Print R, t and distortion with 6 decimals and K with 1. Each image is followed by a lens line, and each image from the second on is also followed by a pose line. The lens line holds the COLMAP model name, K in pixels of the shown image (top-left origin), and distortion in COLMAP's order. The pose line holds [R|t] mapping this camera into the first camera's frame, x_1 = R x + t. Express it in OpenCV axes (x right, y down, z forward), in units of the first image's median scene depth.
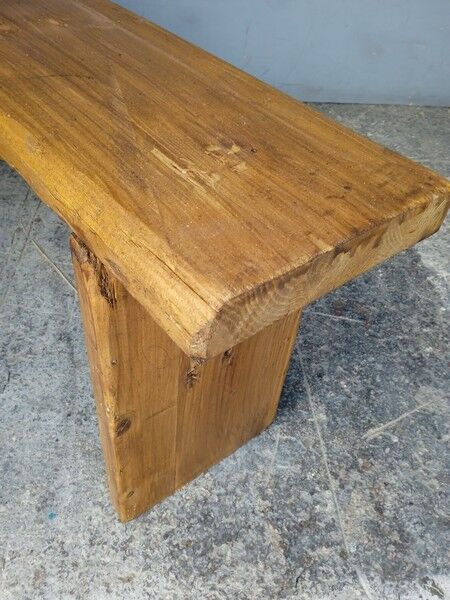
lens RADIAL K [[521.4, 0, 231.6], [0, 521.4, 286.0], [0, 0, 1]] dist [0.092751, -0.144799]
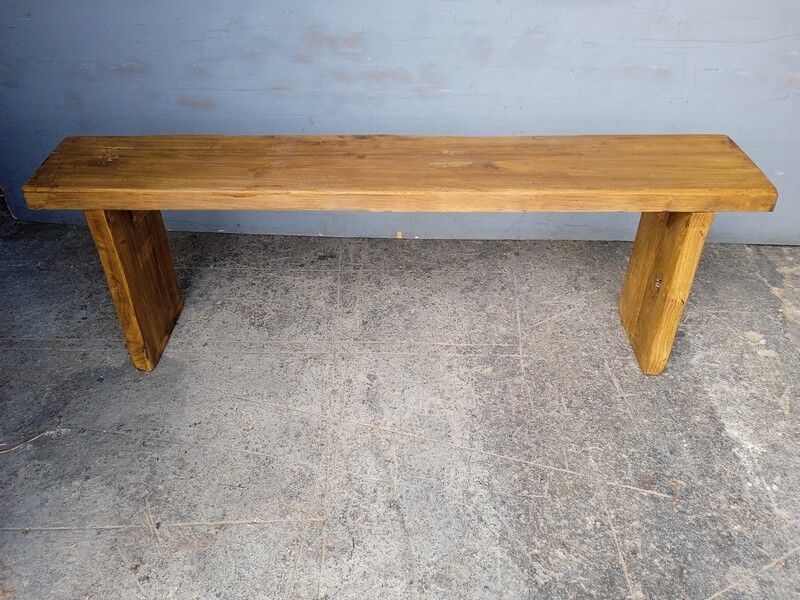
lens RADIAL K [[695.2, 0, 397.3], [0, 695.2, 269.2], [0, 0, 1]] dist [0.092751, -0.144799]
pose [[0.995799, -0.002616, -0.091525, -0.226771], [-0.011164, 0.988666, -0.149718, -0.226767], [0.090880, 0.150111, 0.984483, -0.695367]]
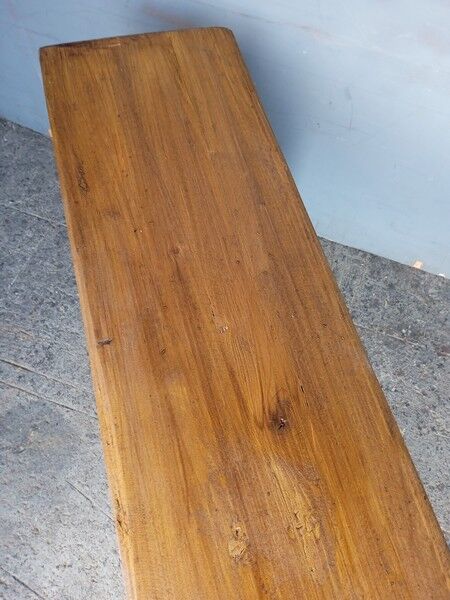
lens RADIAL K [[521.4, 0, 222.7], [0, 521.4, 299.5], [0, 0, 1]] dist [0.092751, -0.144799]
pose [[0.912712, 0.345159, -0.218684, -0.658467], [-0.258046, 0.901871, 0.346468, -1.150858], [0.316811, -0.259795, 0.912216, 0.614443]]
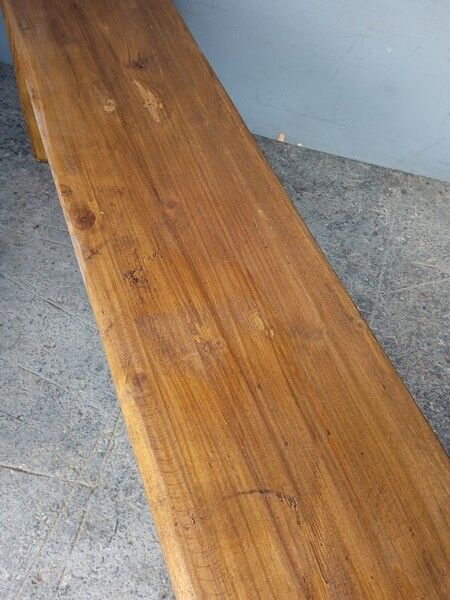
lens RADIAL K [[521.4, 0, 222.5], [0, 521.4, 287.6], [0, 0, 1]] dist [0.092751, -0.144799]
pose [[0.949455, 0.277498, -0.146735, -0.250382], [-0.246844, 0.948798, 0.197104, -0.625765], [0.193918, -0.150920, 0.969339, 0.149381]]
